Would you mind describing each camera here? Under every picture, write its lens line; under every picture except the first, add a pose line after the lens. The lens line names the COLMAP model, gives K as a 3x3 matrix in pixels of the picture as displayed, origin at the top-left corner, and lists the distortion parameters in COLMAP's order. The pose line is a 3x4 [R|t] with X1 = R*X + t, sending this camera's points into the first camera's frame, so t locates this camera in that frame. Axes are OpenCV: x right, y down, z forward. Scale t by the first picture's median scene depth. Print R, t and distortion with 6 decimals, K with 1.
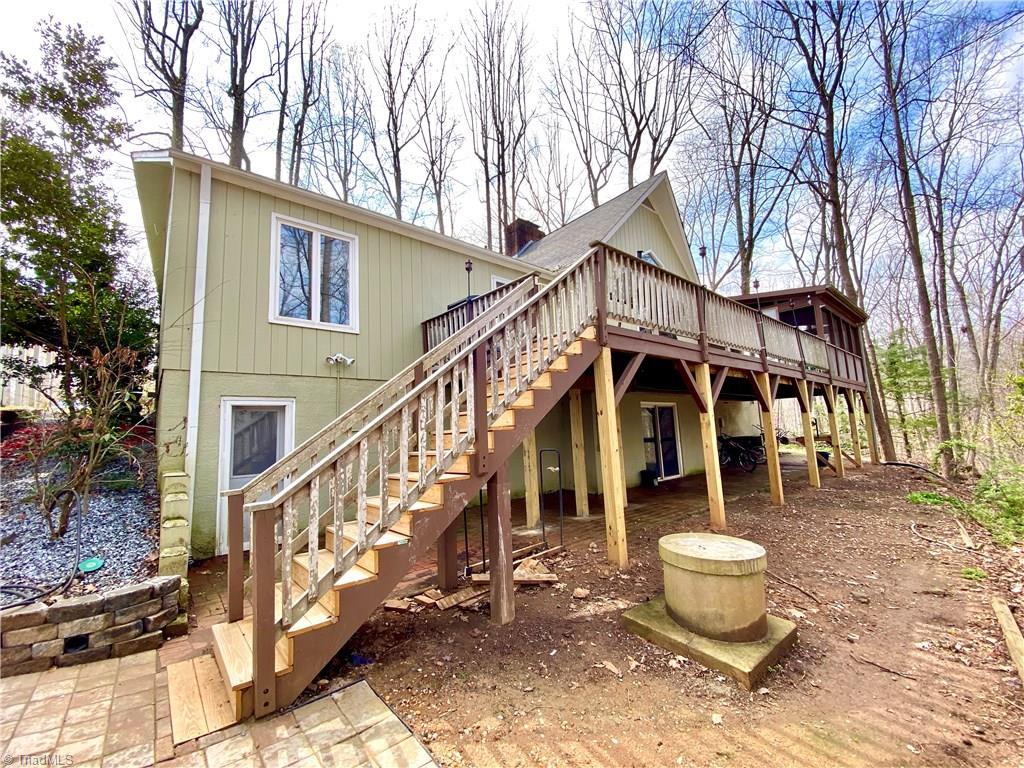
lens RADIAL K [[418.1, 0, 512.0], [0, 418.1, 384.0], [0, 0, 1]] dist [0.000033, -0.013157]
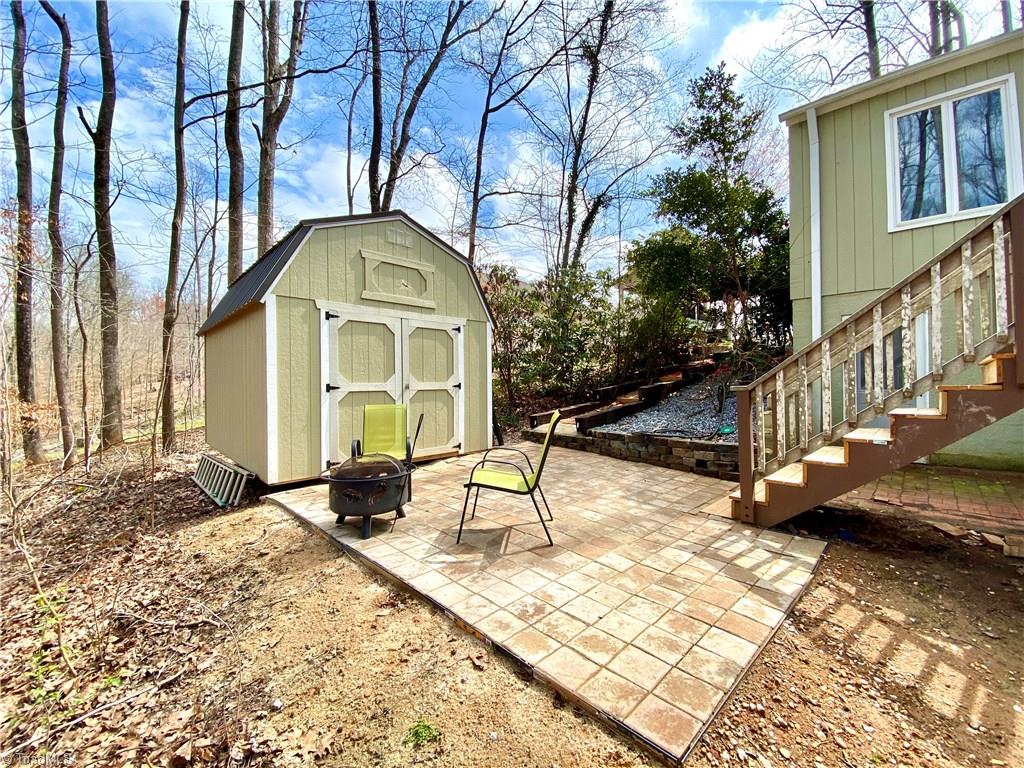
lens RADIAL K [[432.6, 0, 512.0], [0, 432.6, 384.0], [0, 0, 1]] dist [-0.003397, -0.000540]
pose [[0.081849, 0.046801, -0.995545, 0.773904], [0.118478, 0.991357, 0.056345, 0.083294], [0.989578, -0.122562, 0.075597, 0.065040]]
